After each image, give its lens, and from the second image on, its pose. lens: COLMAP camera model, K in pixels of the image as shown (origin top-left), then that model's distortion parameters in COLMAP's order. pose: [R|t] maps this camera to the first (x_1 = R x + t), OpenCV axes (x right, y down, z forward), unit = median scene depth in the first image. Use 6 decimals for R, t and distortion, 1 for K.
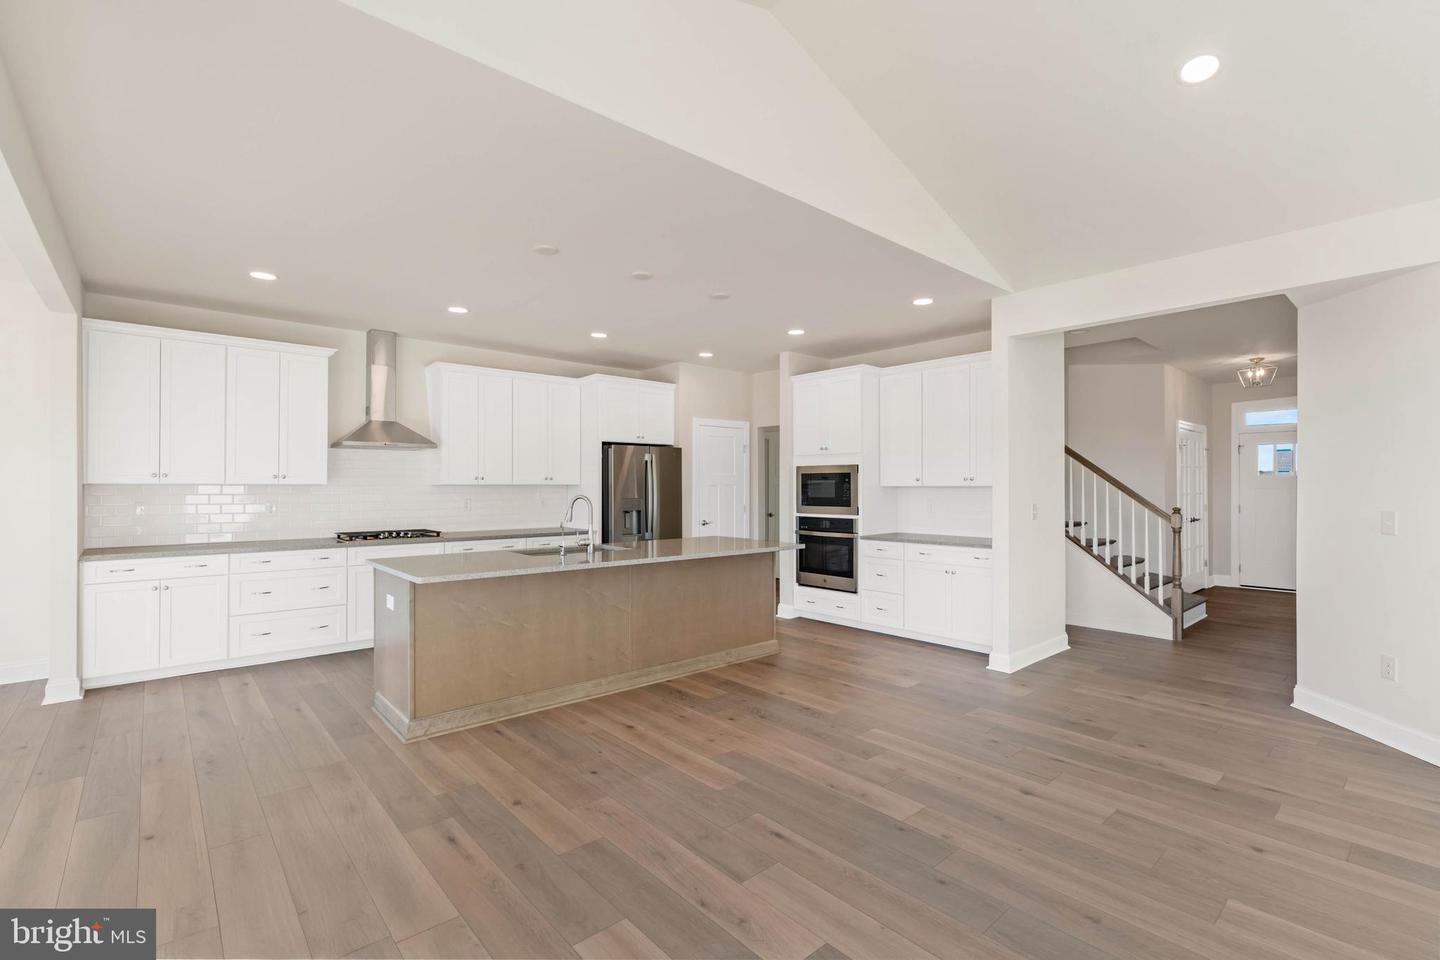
lens RADIAL K [[649.6, 0, 722.9], [0, 649.6, 481.6], [0, 0, 1]] dist [-0.012320, 0.000526]
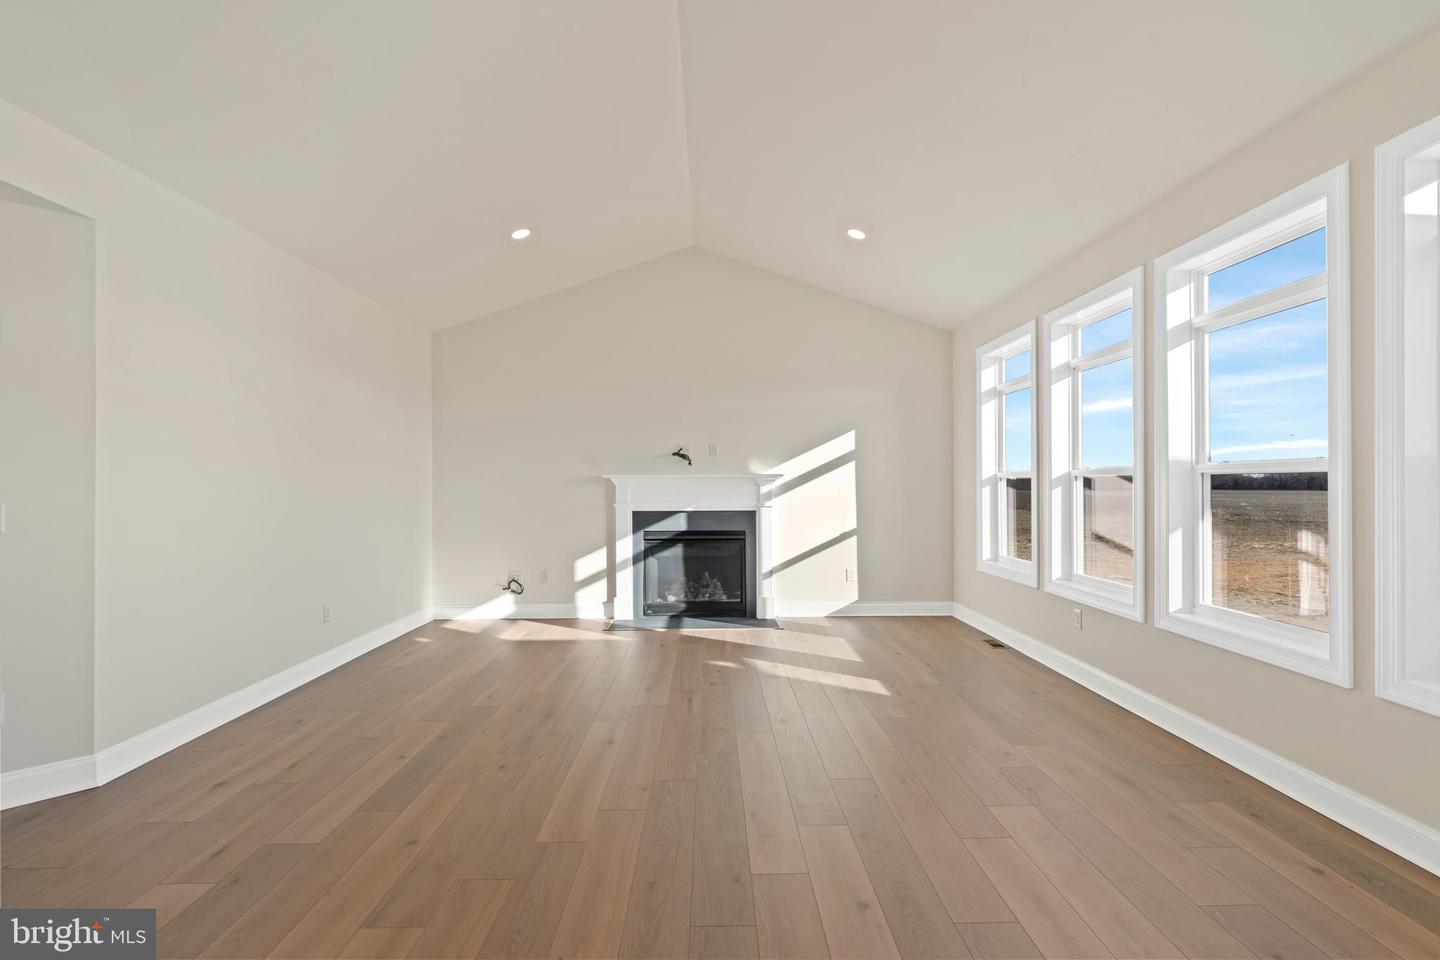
lens RADIAL K [[649.6, 0, 718.6], [0, 649.6, 480.2], [0, 0, 1]] dist [-0.012320, 0.000526]
pose [[-0.764462, 0.000796, 0.644668, -0.060881], [-0.004954, 0.999962, -0.007109, 0.011356], [-0.644650, -0.008629, -0.764429, 0.574424]]
